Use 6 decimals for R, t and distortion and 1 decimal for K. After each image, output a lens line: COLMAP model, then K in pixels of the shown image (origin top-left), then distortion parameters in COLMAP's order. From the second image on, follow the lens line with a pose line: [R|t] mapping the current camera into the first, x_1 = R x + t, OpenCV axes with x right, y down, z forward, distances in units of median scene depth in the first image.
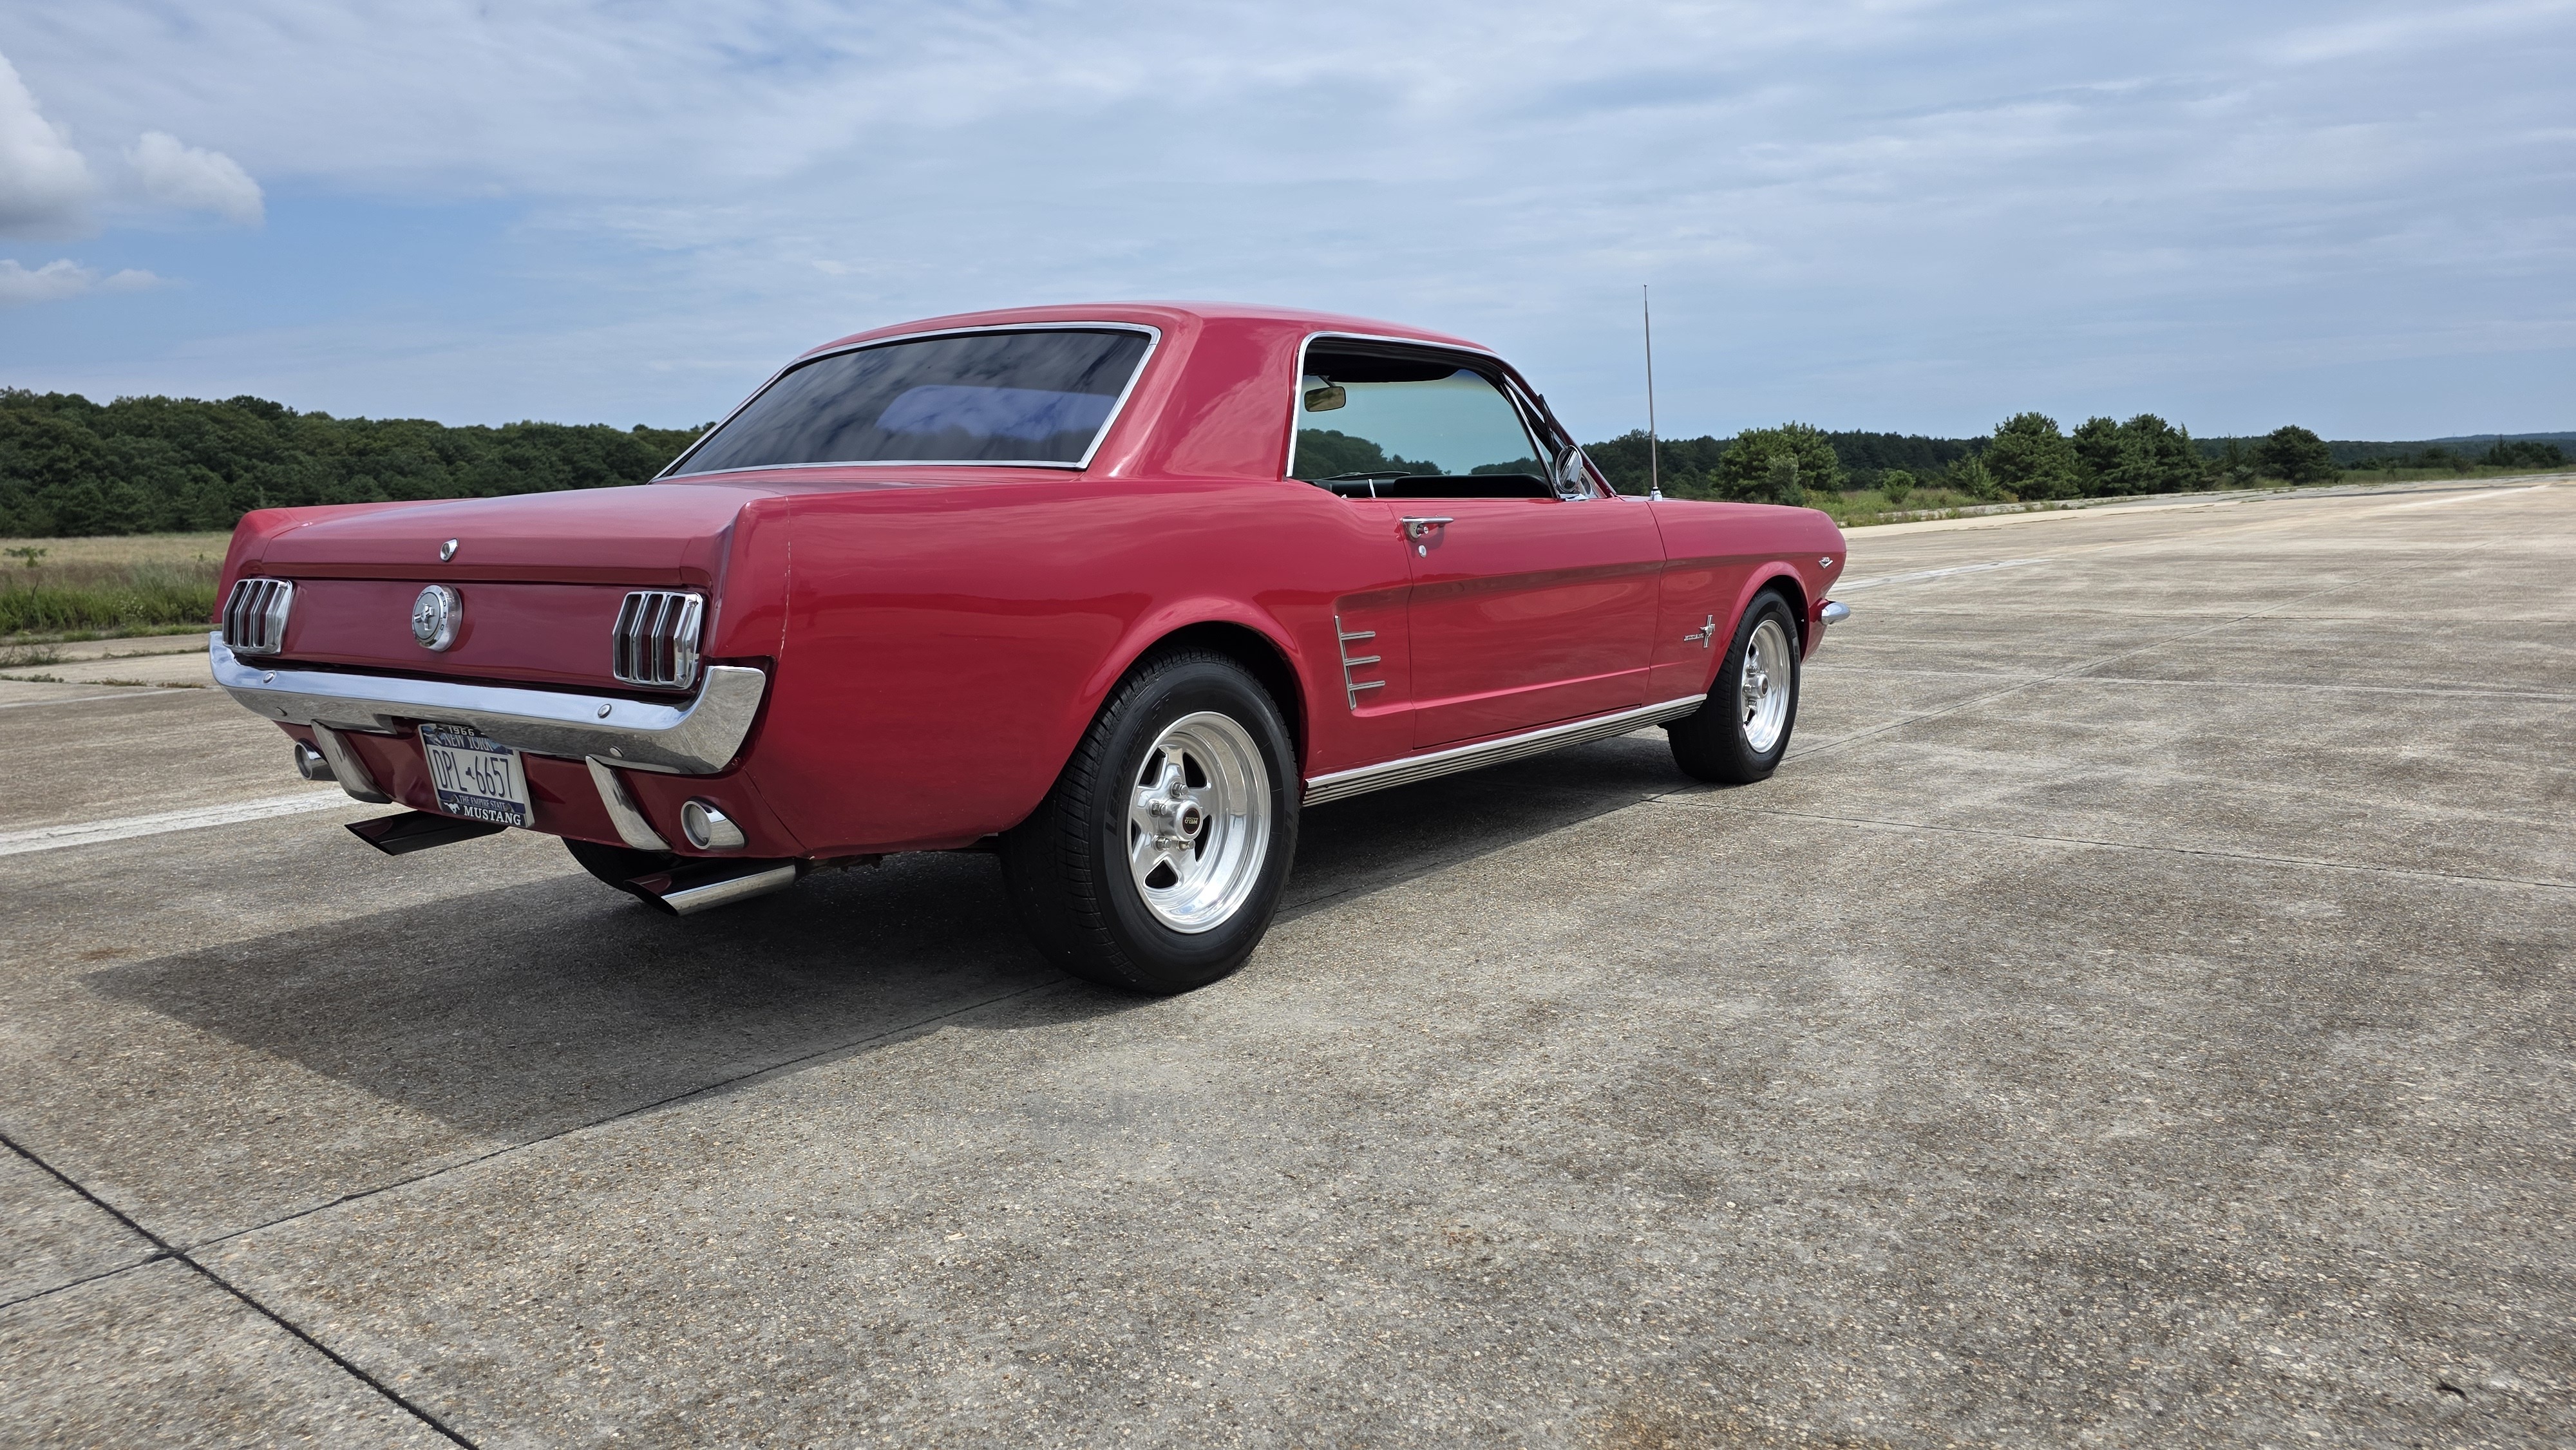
lens RADIAL K [[1717.6, 0, 1288.0], [0, 1717.6, 725.0], [0, 0, 1]] dist [0.068968, -0.062097]
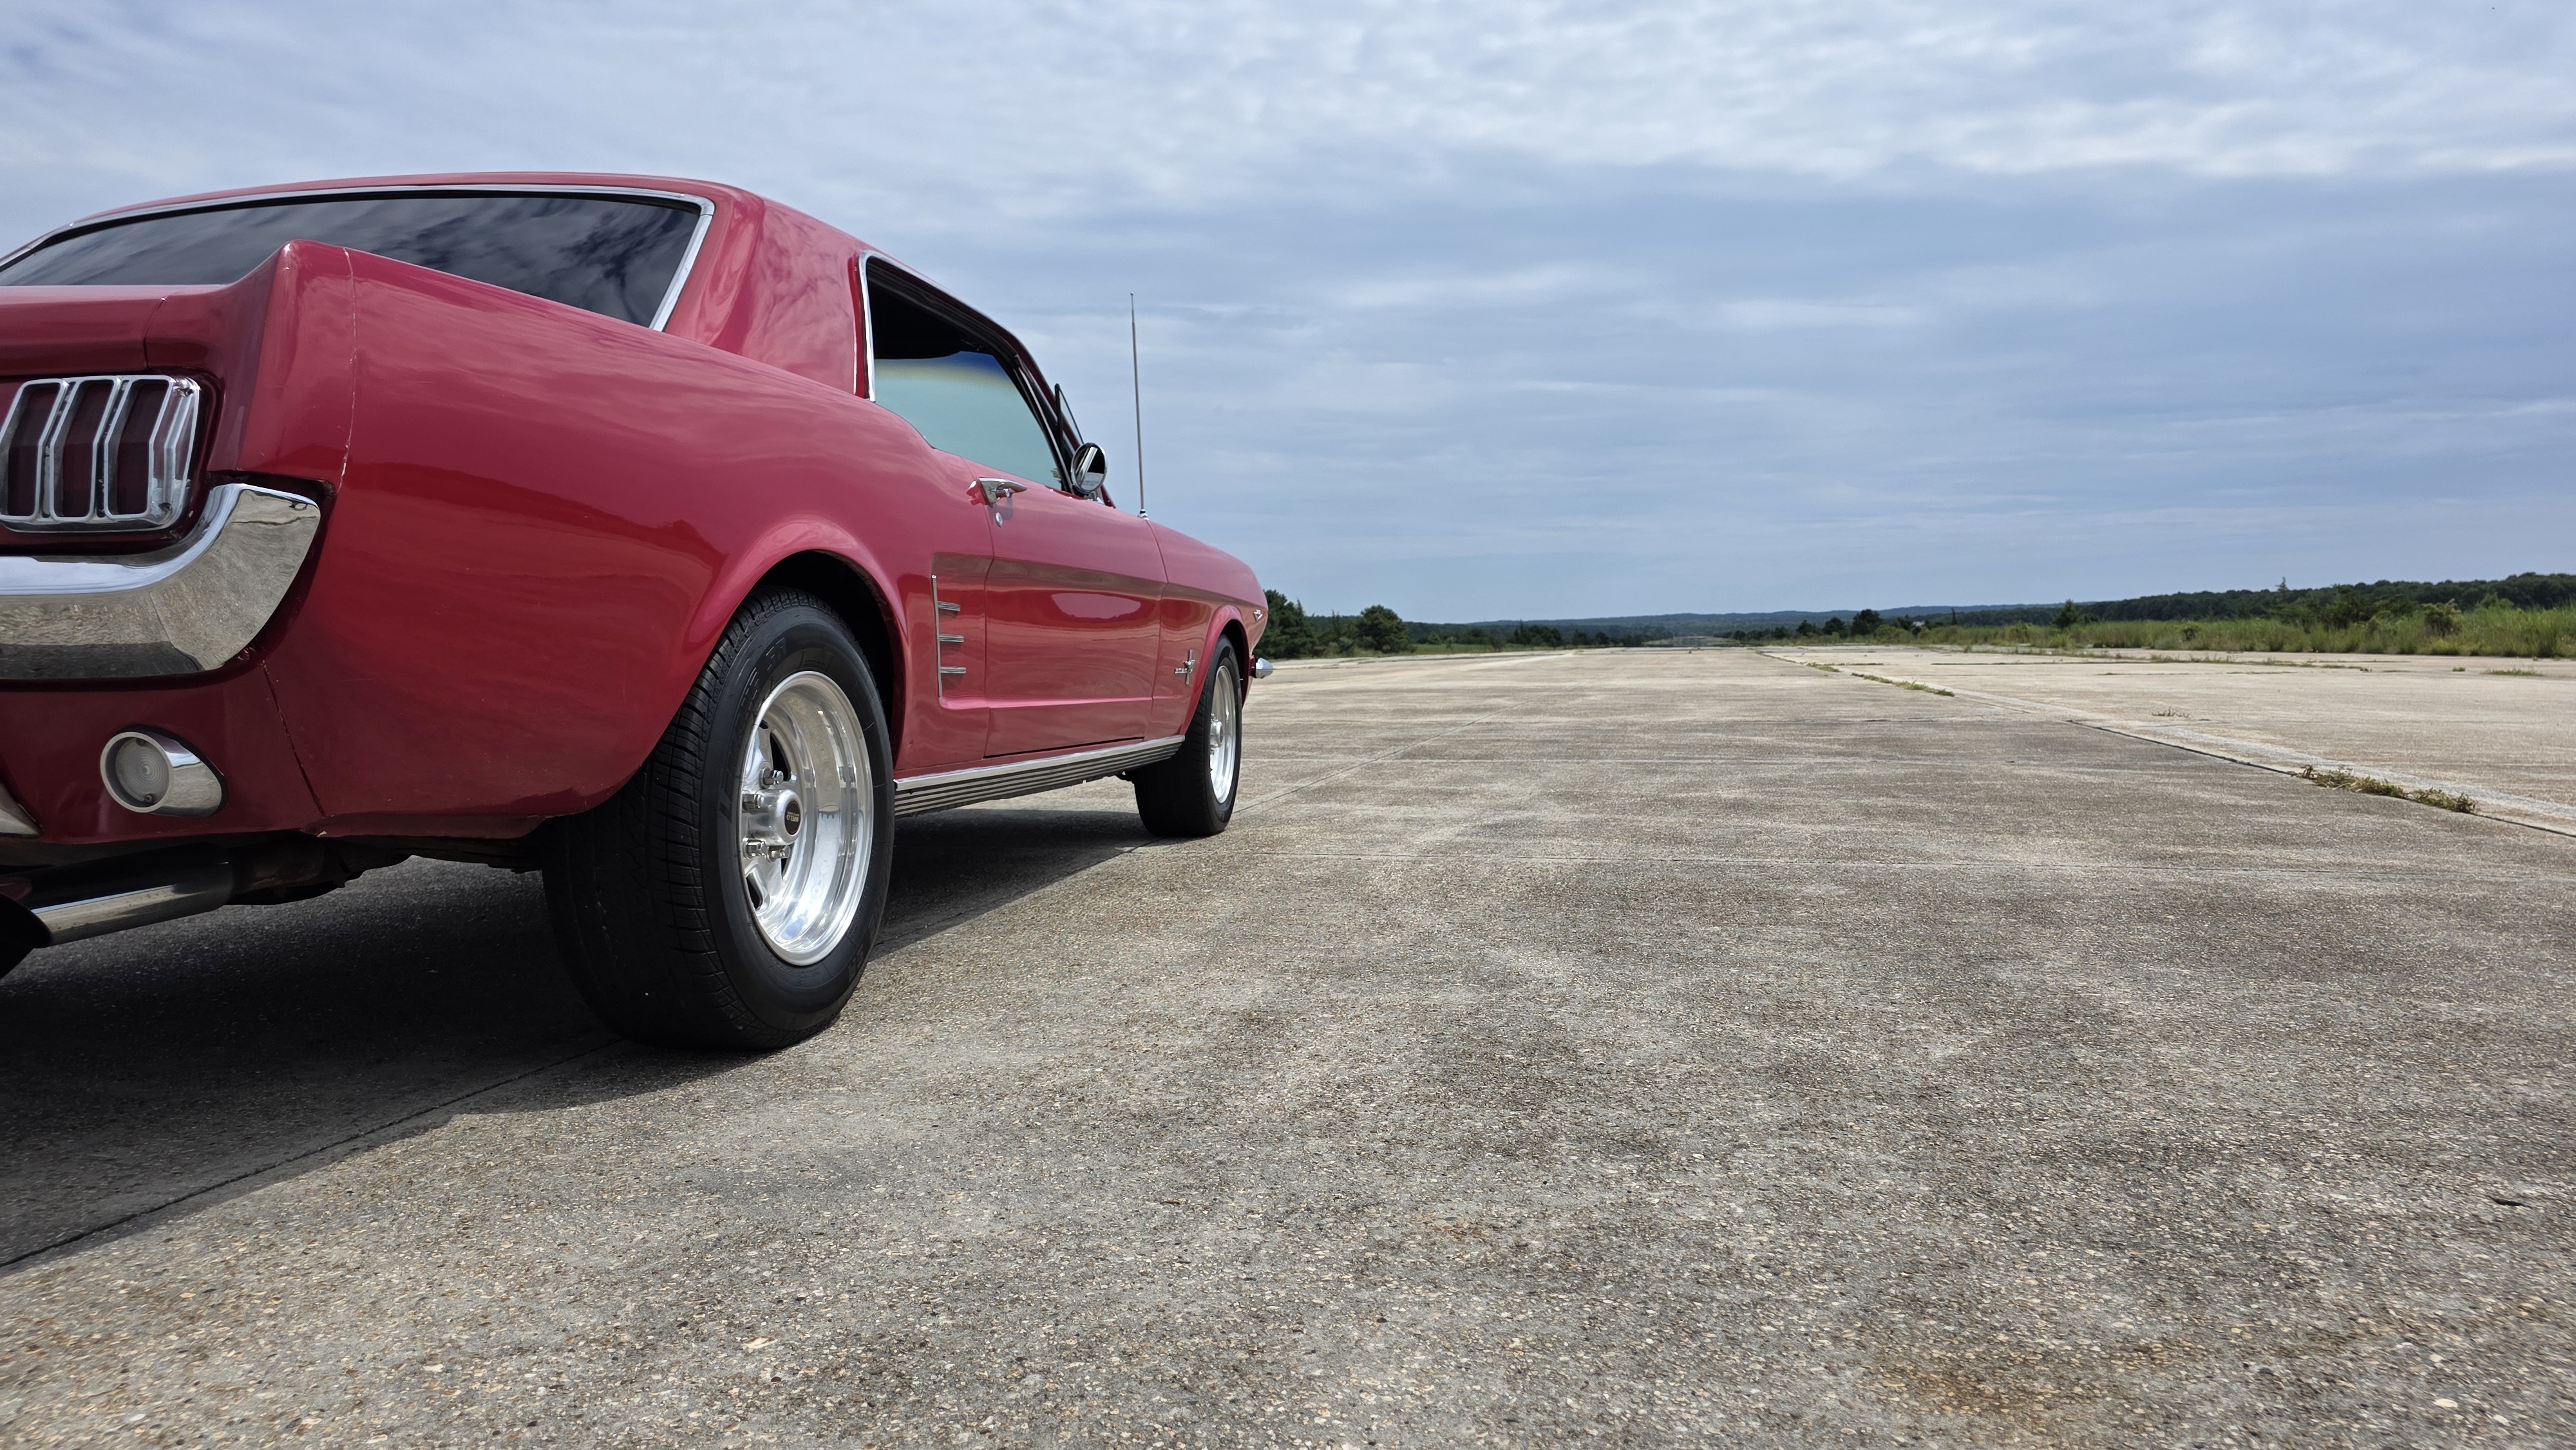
lens RADIAL K [[1724.6, 0, 1279.0], [0, 1724.6, 710.1], [0, 0, 1]] dist [0.070333, -0.068999]
pose [[0.894497, 0.002616, 0.447067, -0.215302], [0.042507, 0.994955, -0.090869, 0.090815], [-0.445049, 0.100285, 0.889873, 0.222532]]
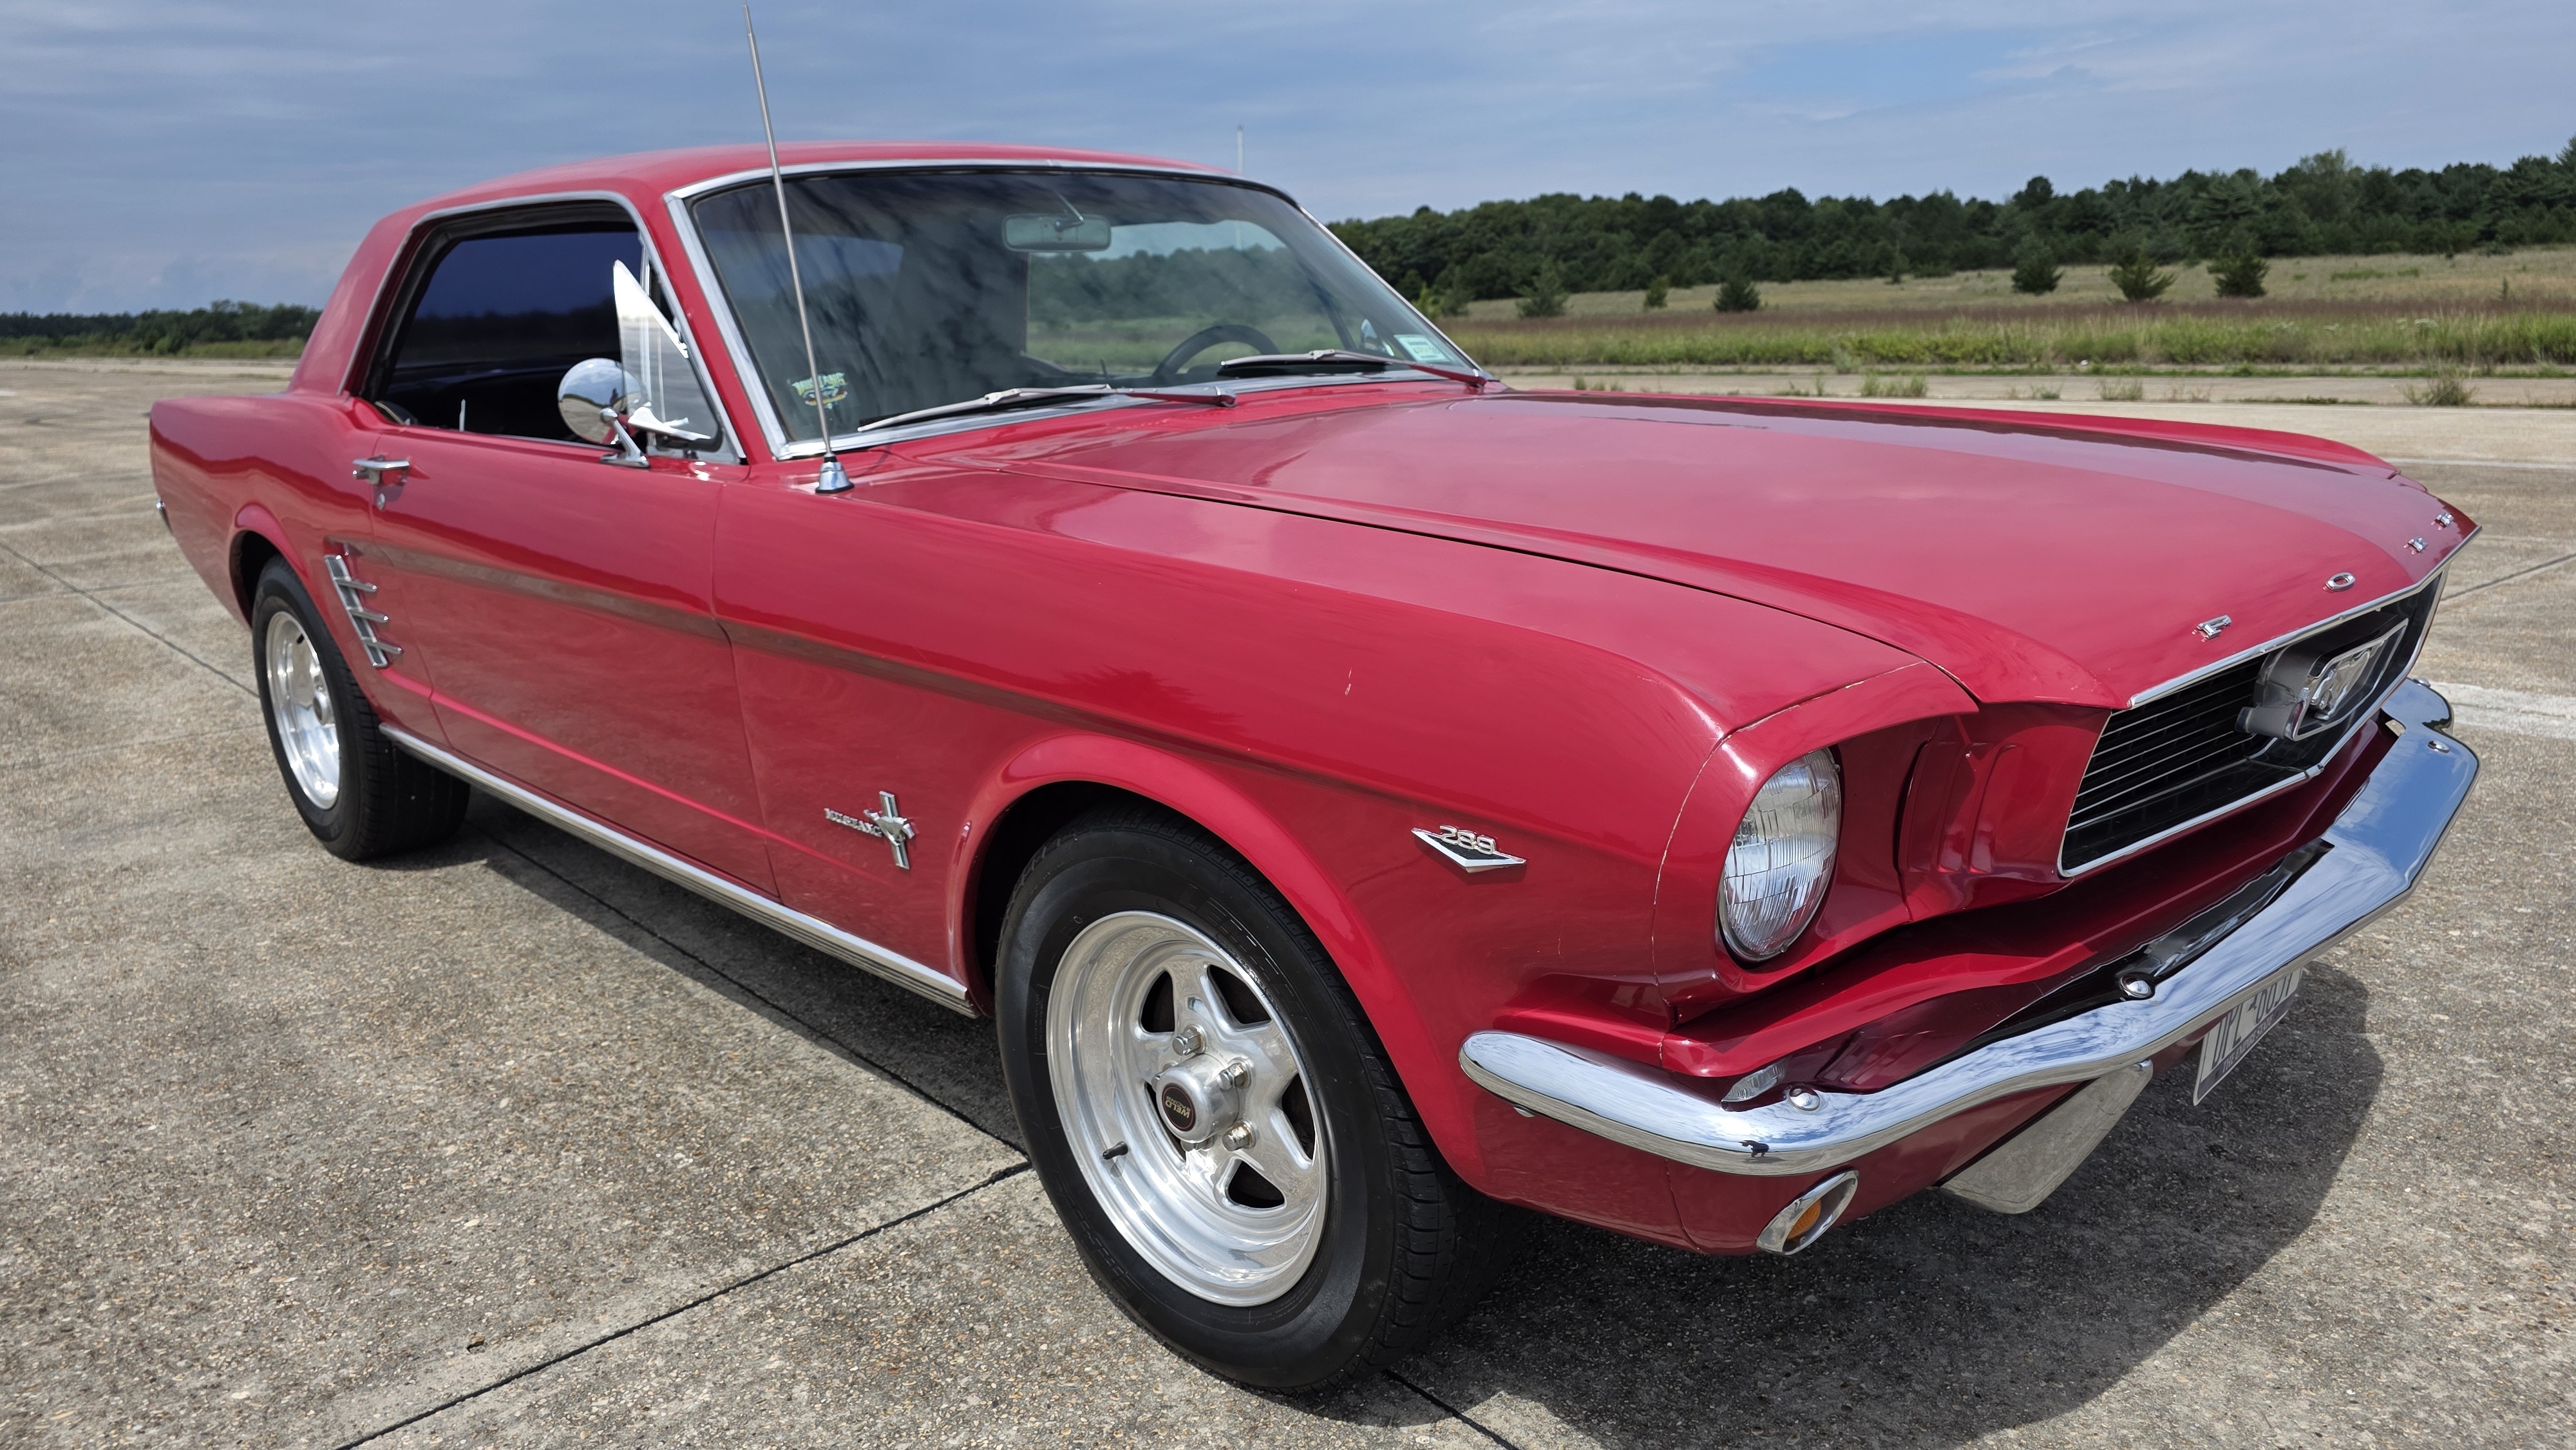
lens RADIAL K [[1732.8, 0, 1330.4], [0, 1732.8, 750.5], [0, 0, 1]] dist [0.056512, -0.046901]
pose [[-0.129557, 0.283715, -0.950116, 0.976143], [-0.086255, 0.951335, 0.295841, -0.320873], [0.987813, 0.120281, -0.098780, 1.821730]]
